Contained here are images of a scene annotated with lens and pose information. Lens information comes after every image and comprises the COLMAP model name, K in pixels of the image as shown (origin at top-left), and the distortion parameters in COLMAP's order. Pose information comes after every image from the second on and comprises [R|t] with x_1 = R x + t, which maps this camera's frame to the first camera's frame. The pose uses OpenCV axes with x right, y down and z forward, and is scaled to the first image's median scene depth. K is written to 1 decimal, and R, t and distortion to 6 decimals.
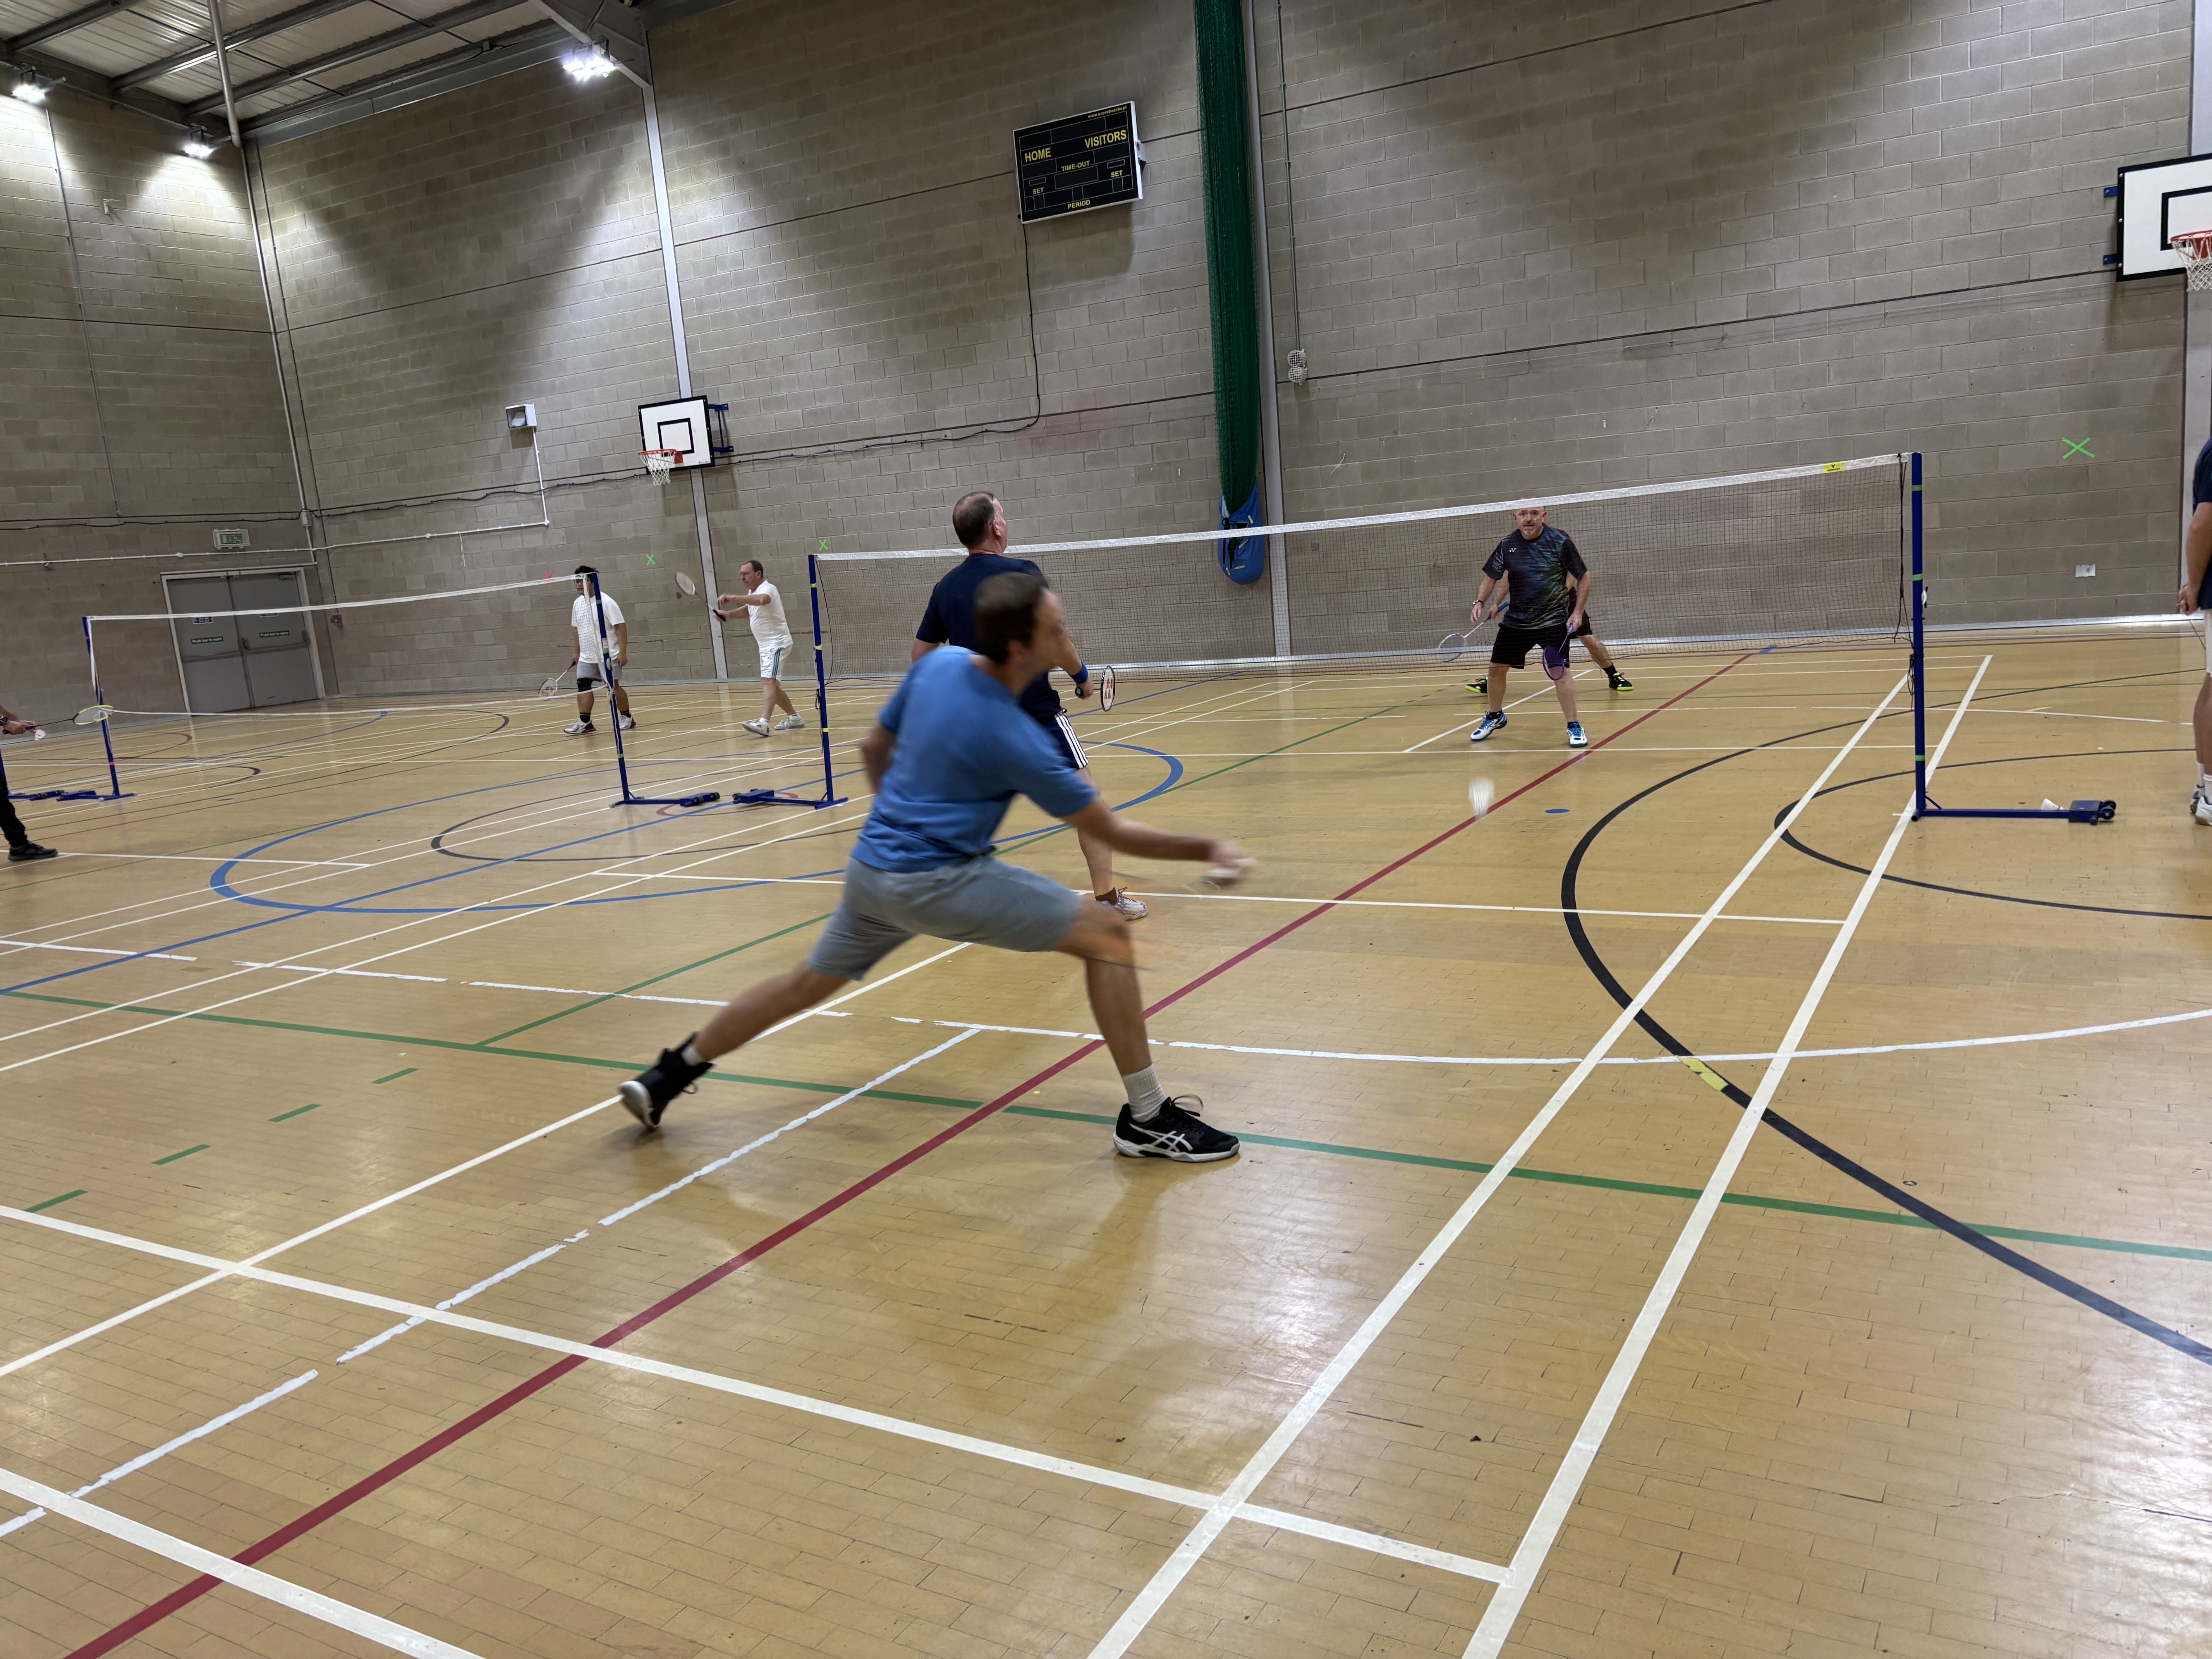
lens RADIAL K [[1671.1, 0, 1099.4], [0, 1671.1, 824.3], [0, 0, 1]] dist [0.038440, -0.036228]
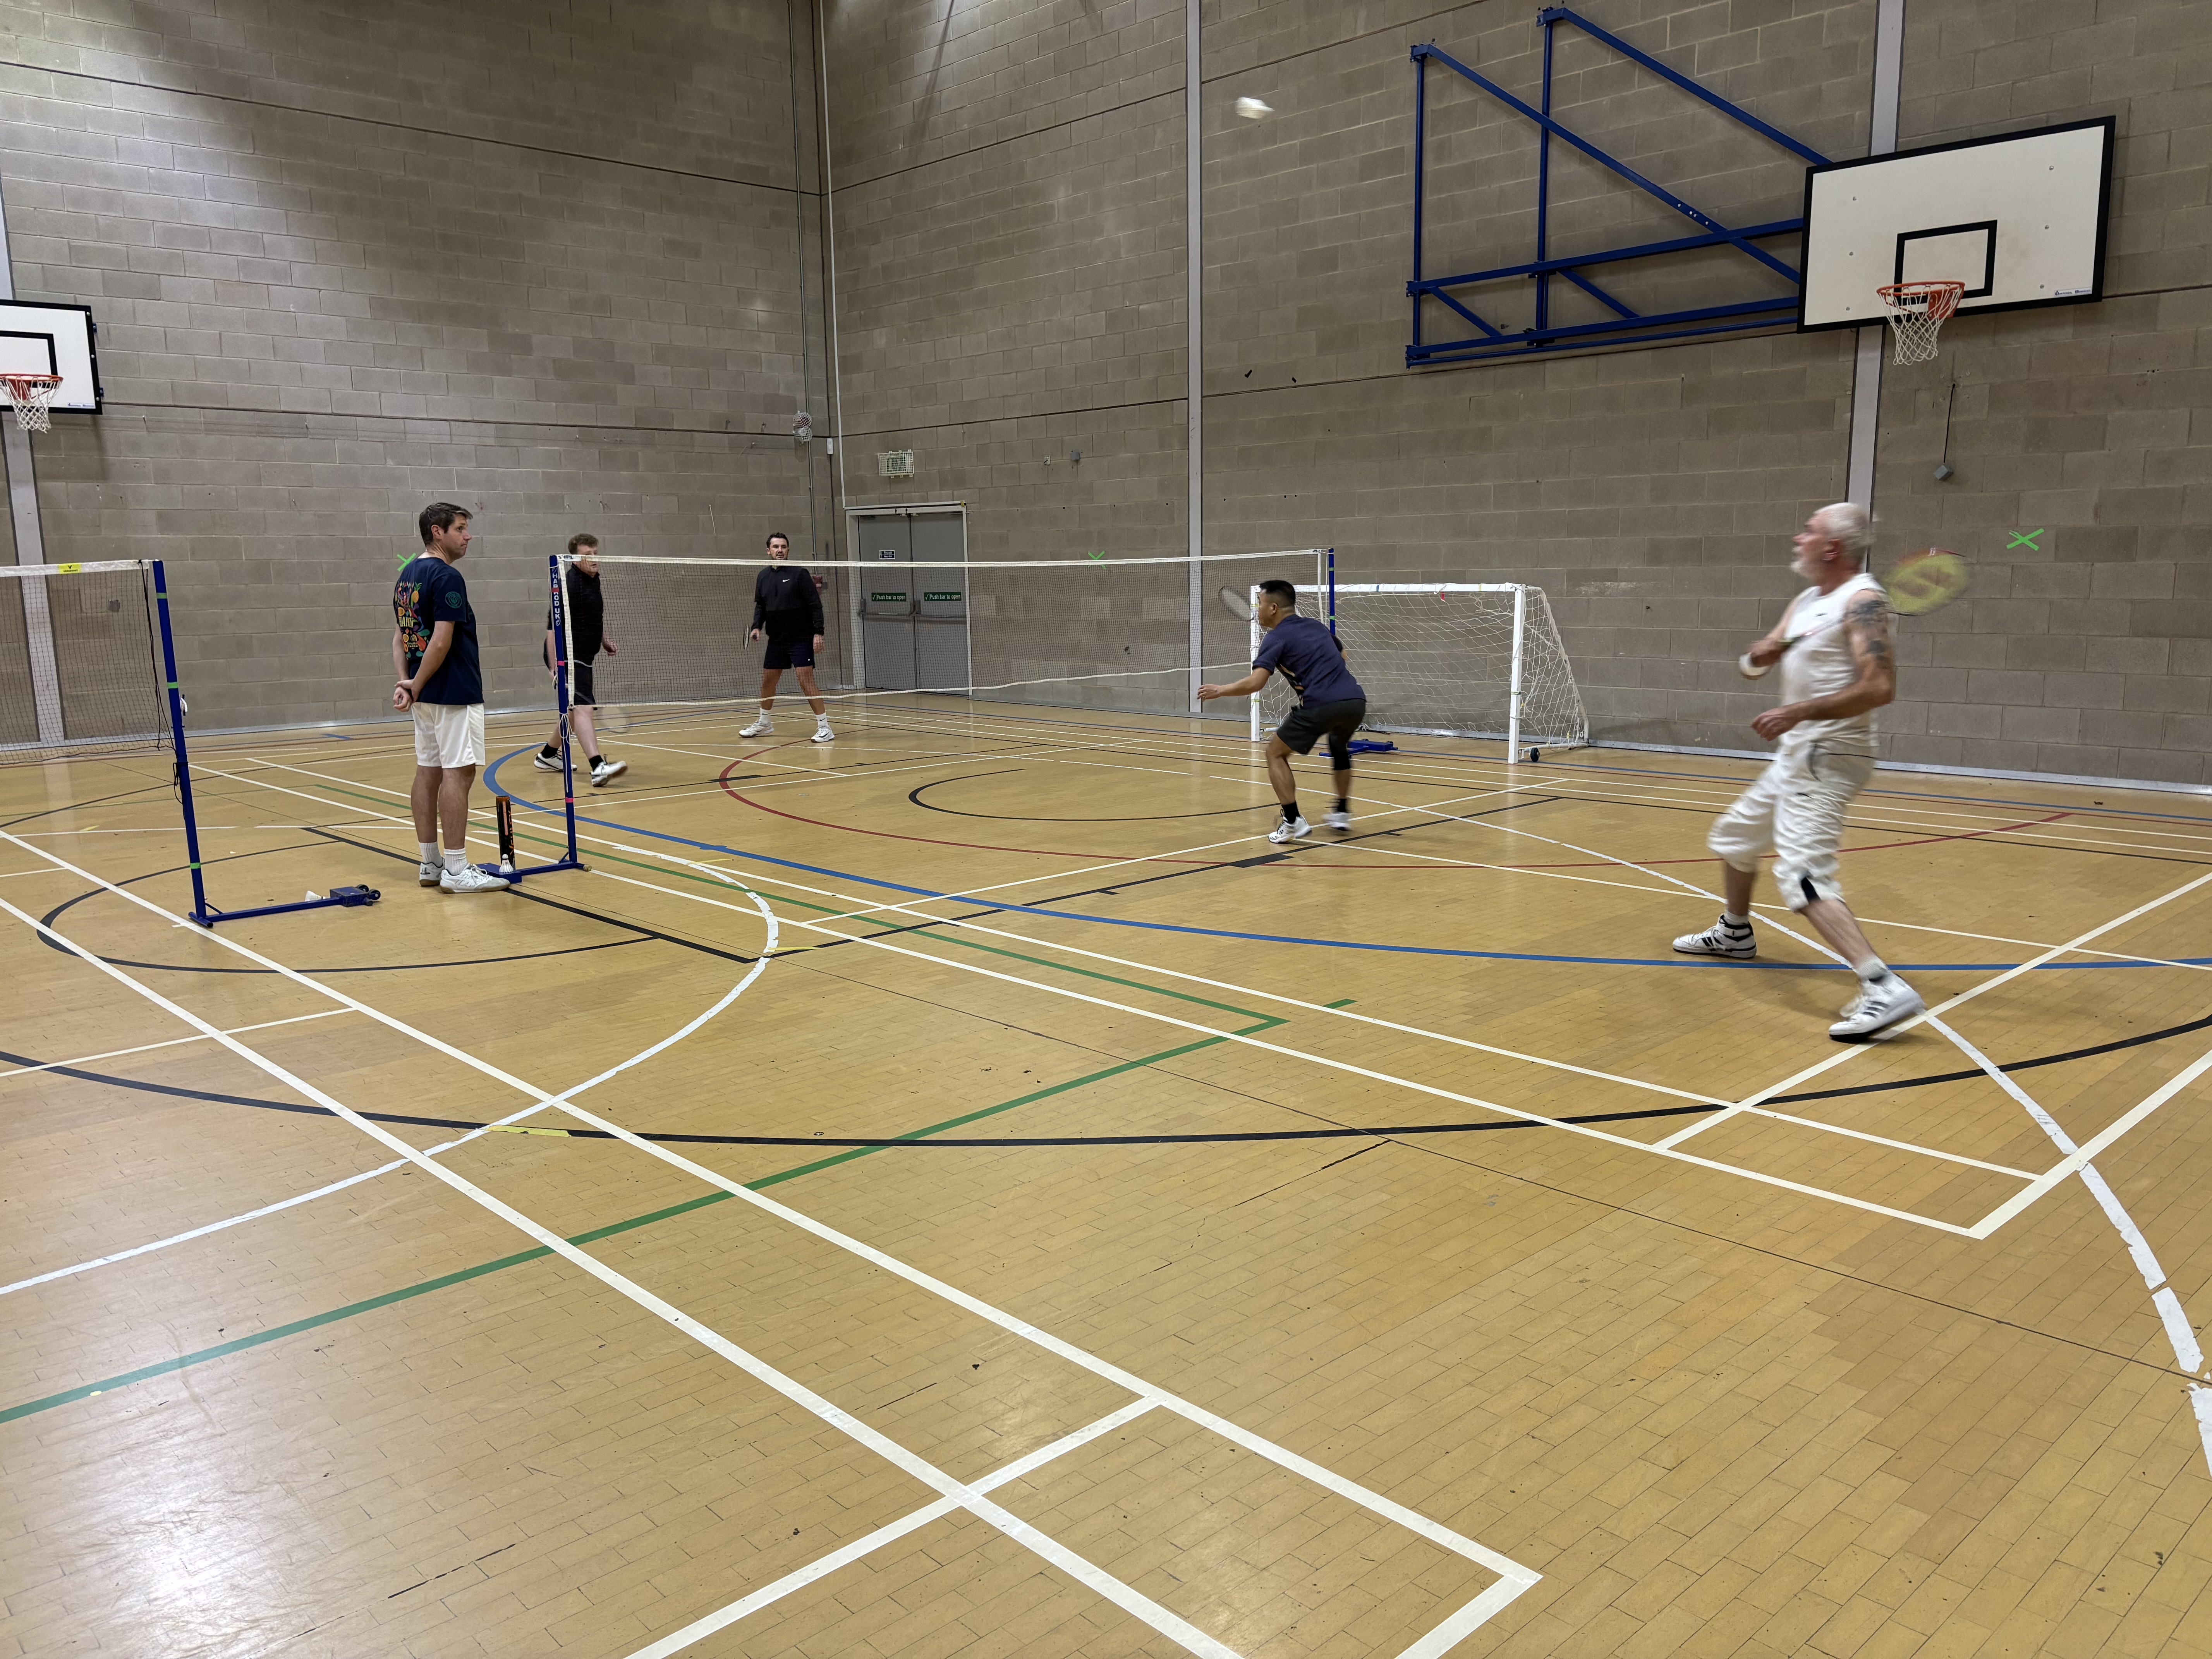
lens RADIAL K [[1667.5, 0, 1112.7], [0, 1667.5, 825.0], [0, 0, 1]] dist [0.042405, -0.040007]
pose [[0.278132, -0.070600, 0.957945, -0.109751], [0.153930, 0.987682, 0.028099, -0.002663], [-0.948129, 0.139641, 0.285574, 0.070263]]
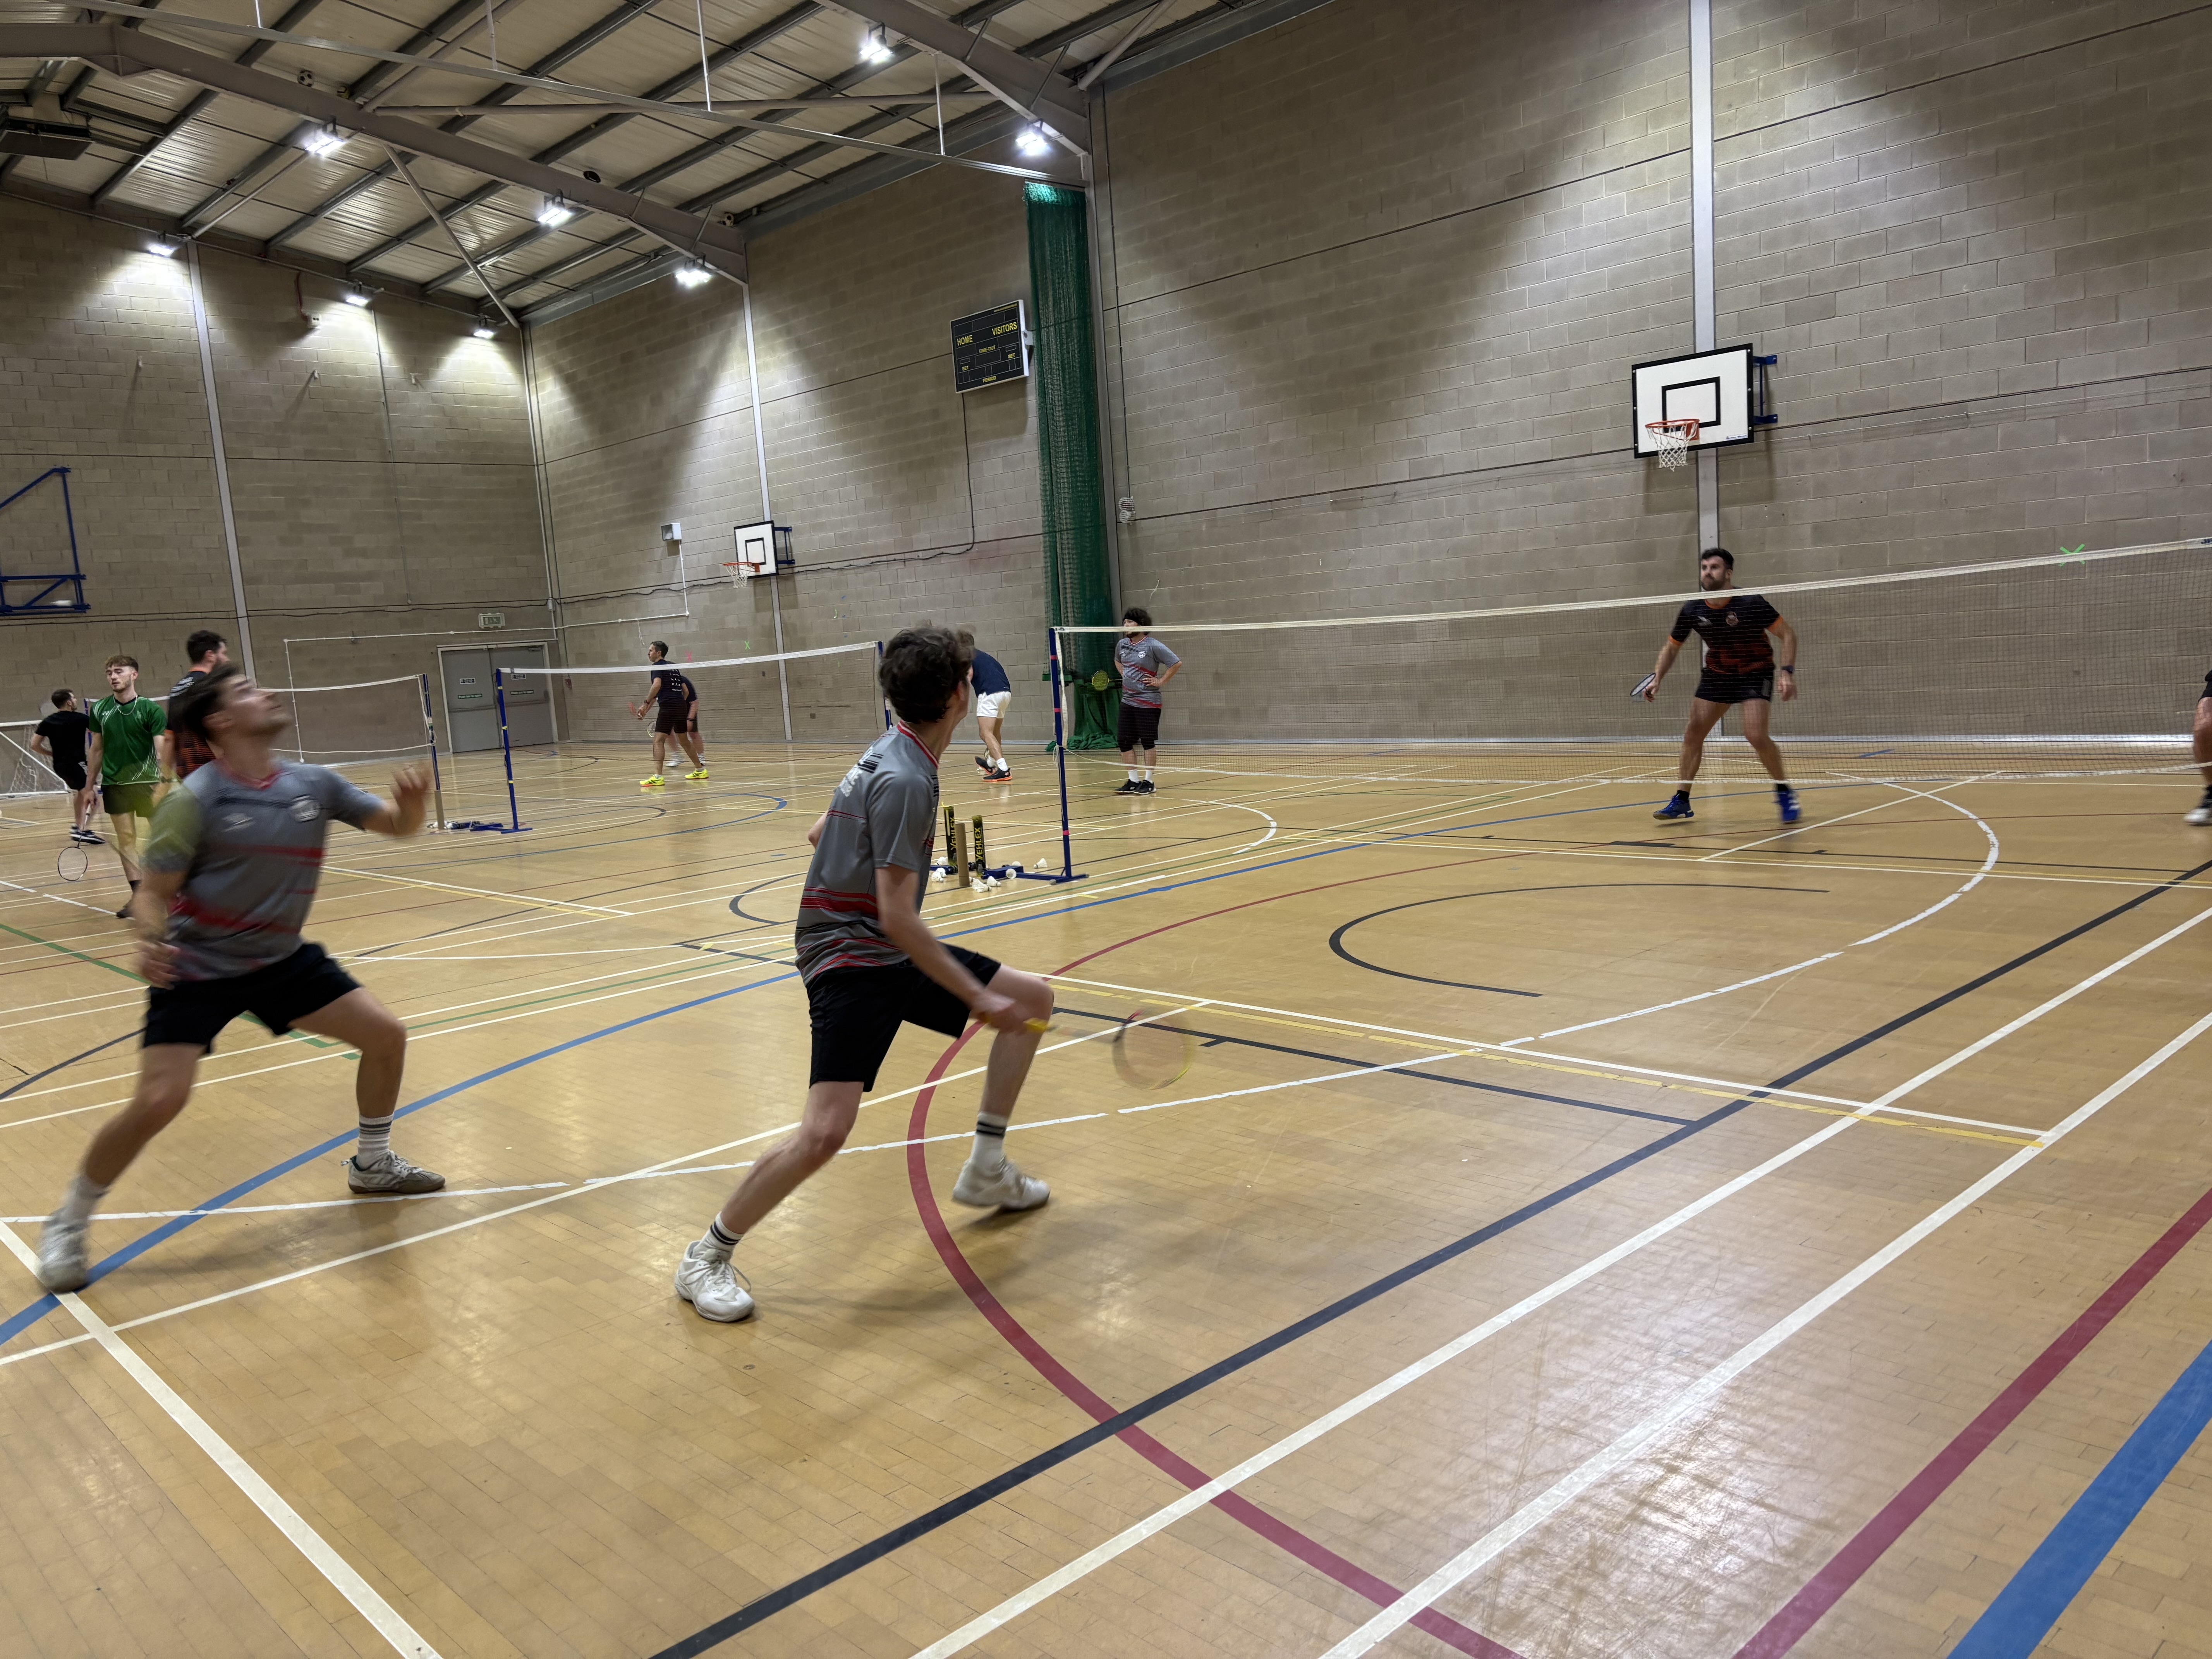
lens RADIAL K [[1649.7, 0, 1106.3], [0, 1649.7, 846.8], [0, 0, 1]] dist [0.037851, -0.041902]
pose [[0.961217, 0.054549, -0.270346, 0.388908], [-0.059959, 0.998131, -0.011786, -0.006552], [0.269198, 0.027539, 0.962691, -0.153501]]
